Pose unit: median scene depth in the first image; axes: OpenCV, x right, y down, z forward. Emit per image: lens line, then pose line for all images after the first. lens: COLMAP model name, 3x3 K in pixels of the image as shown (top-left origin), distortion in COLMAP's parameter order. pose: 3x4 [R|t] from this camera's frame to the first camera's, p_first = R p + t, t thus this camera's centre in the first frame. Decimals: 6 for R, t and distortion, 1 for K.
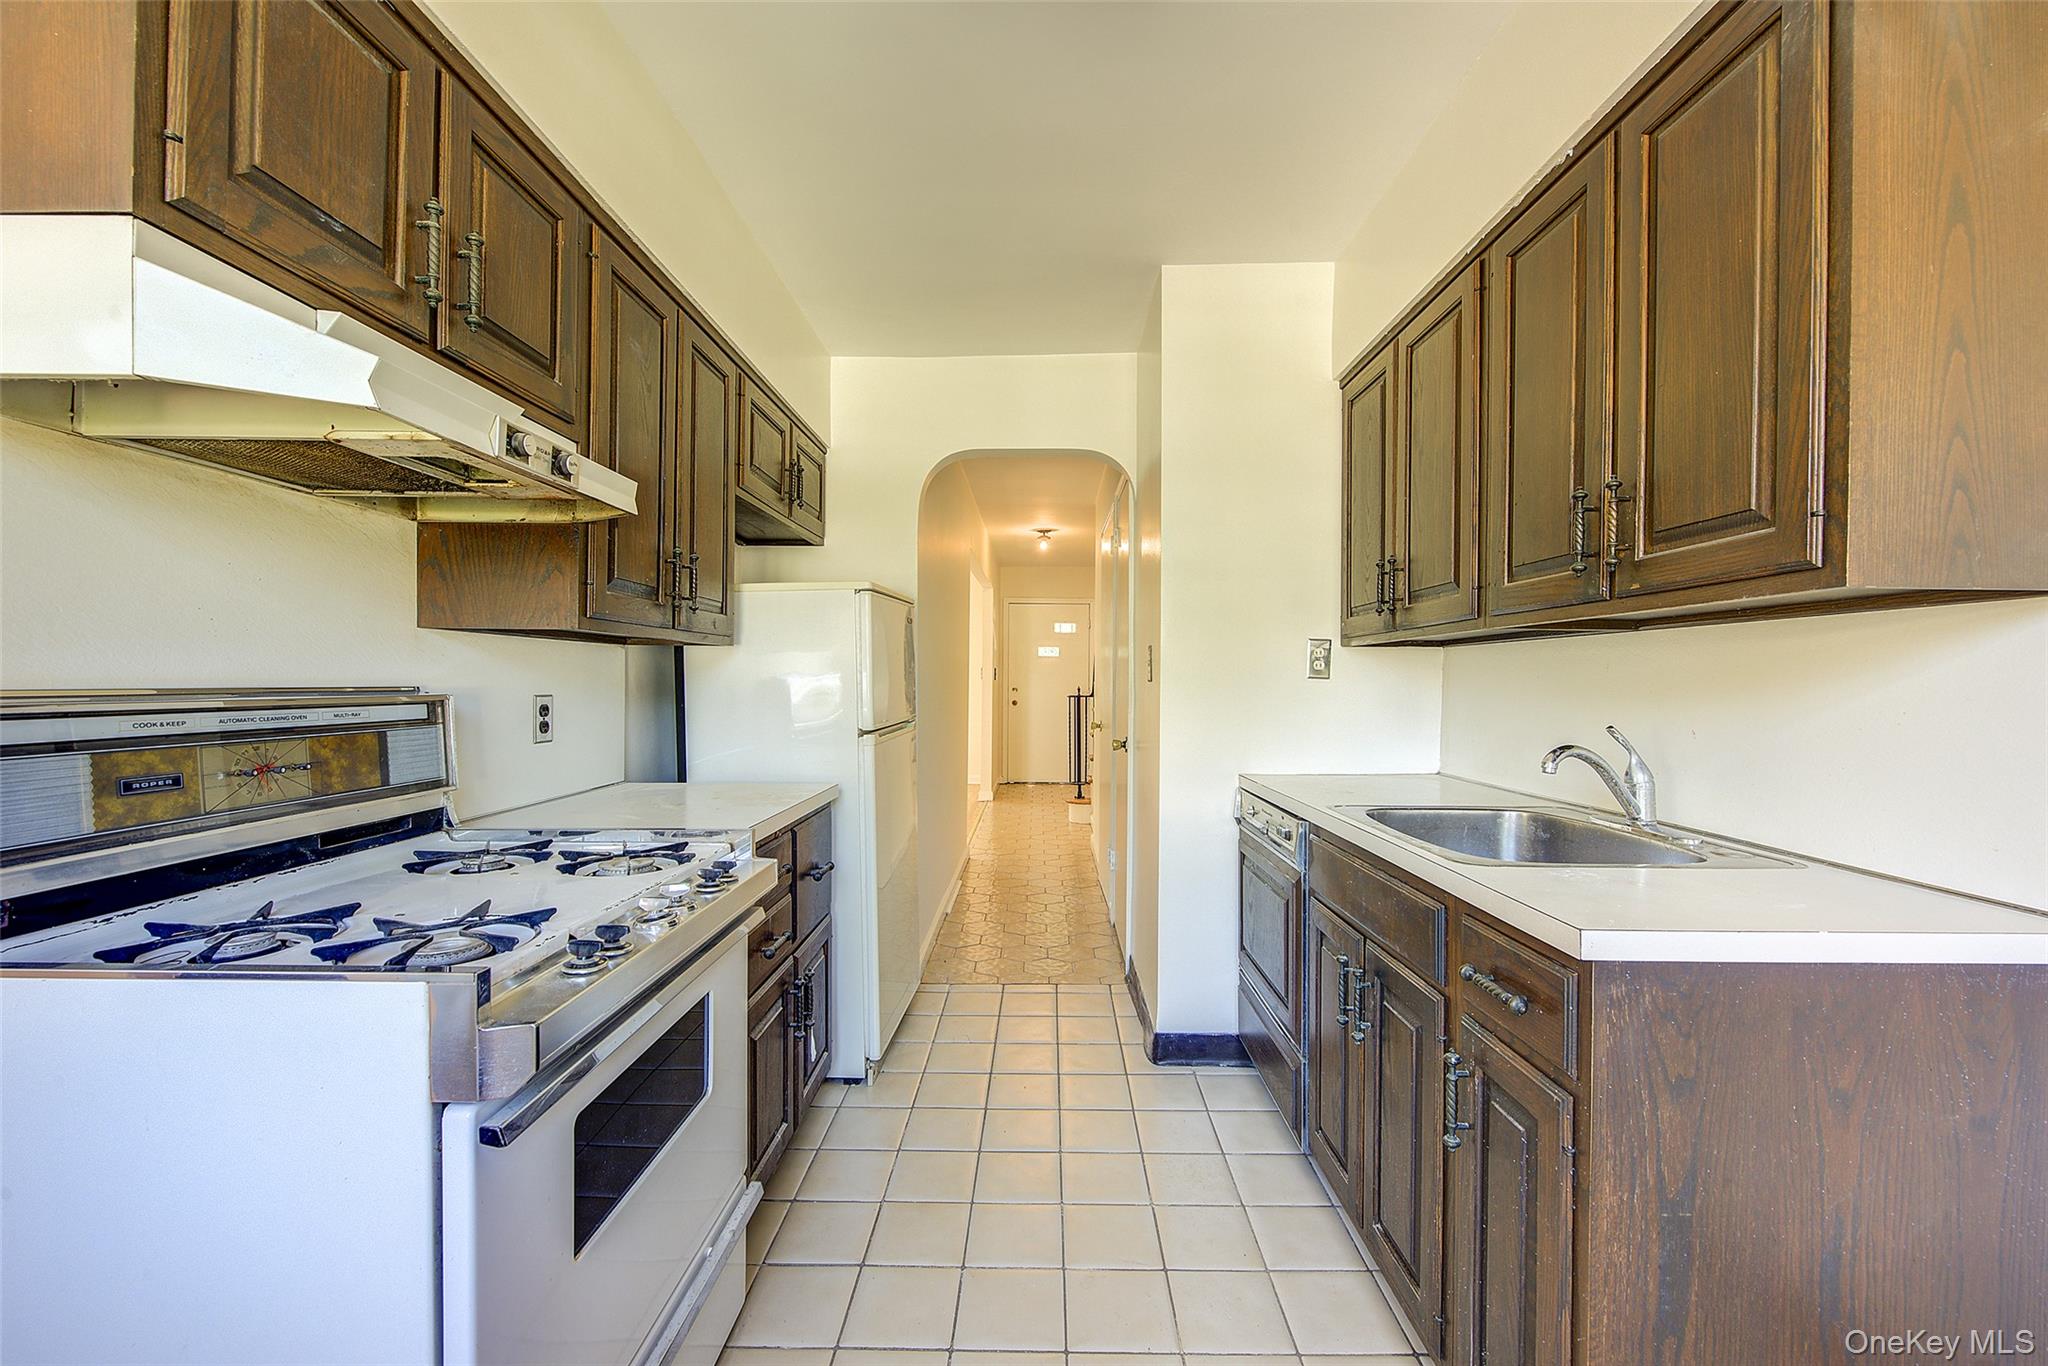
lens RADIAL K [[824.5, 0, 1024.0], [0, 824.5, 683.0], [0, 0, 1]] dist [-0.001170, -0.000865]
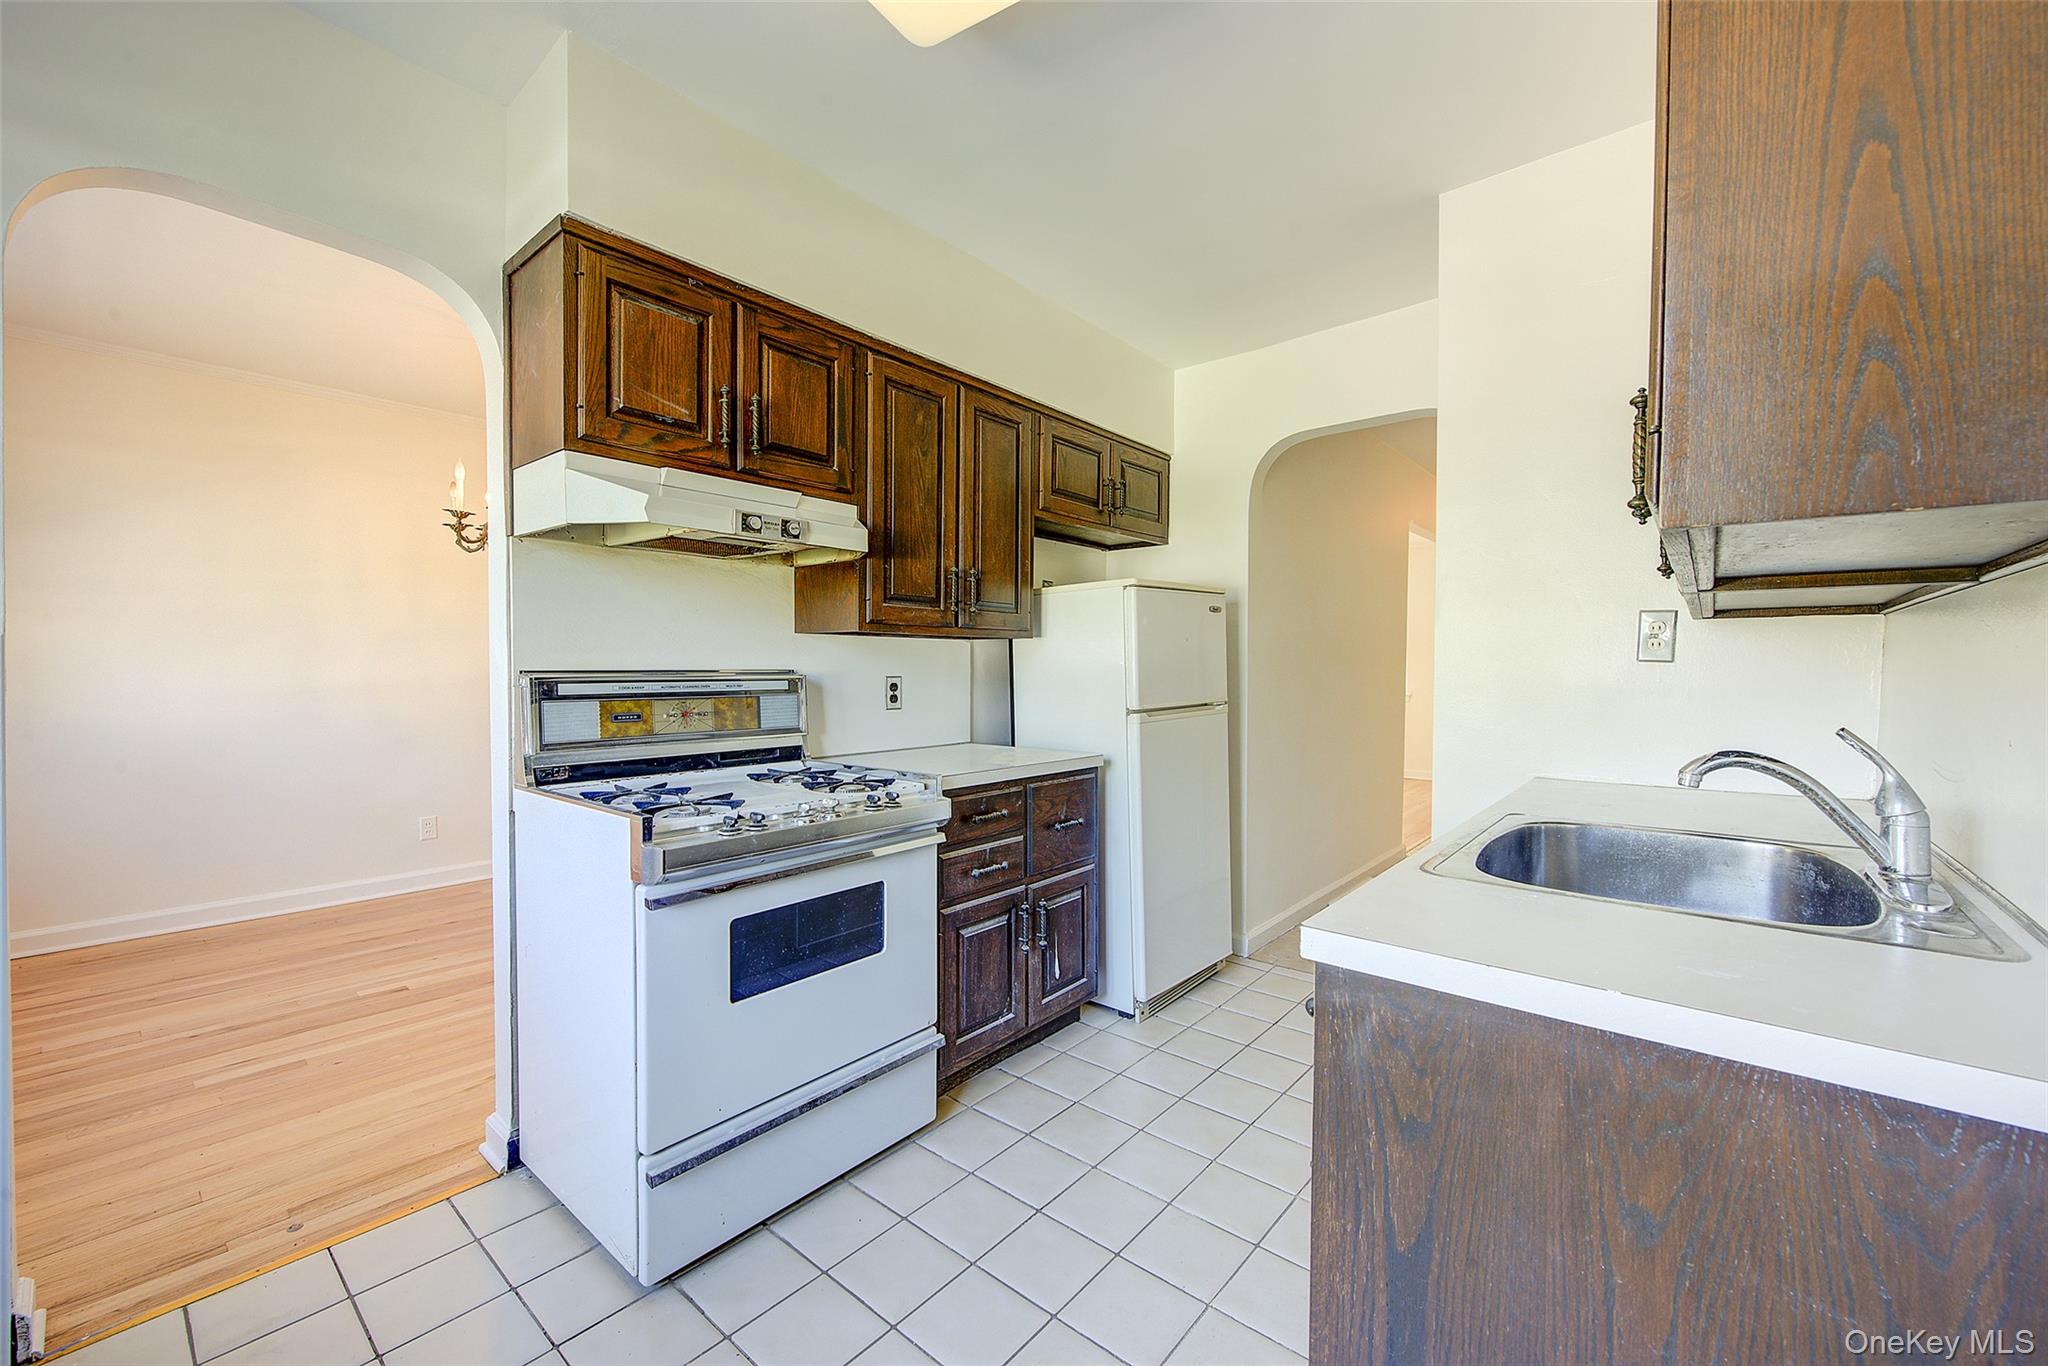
lens RADIAL K [[824.5, 0, 1024.0], [0, 824.5, 683.0], [0, 0, 1]] dist [-0.001170, -0.000865]
pose [[0.771303, 0.010457, -0.636383, 0.771958], [-0.000976, 0.999883, 0.015246, 0.006401], [0.636468, -0.011138, 0.771223, 0.056628]]
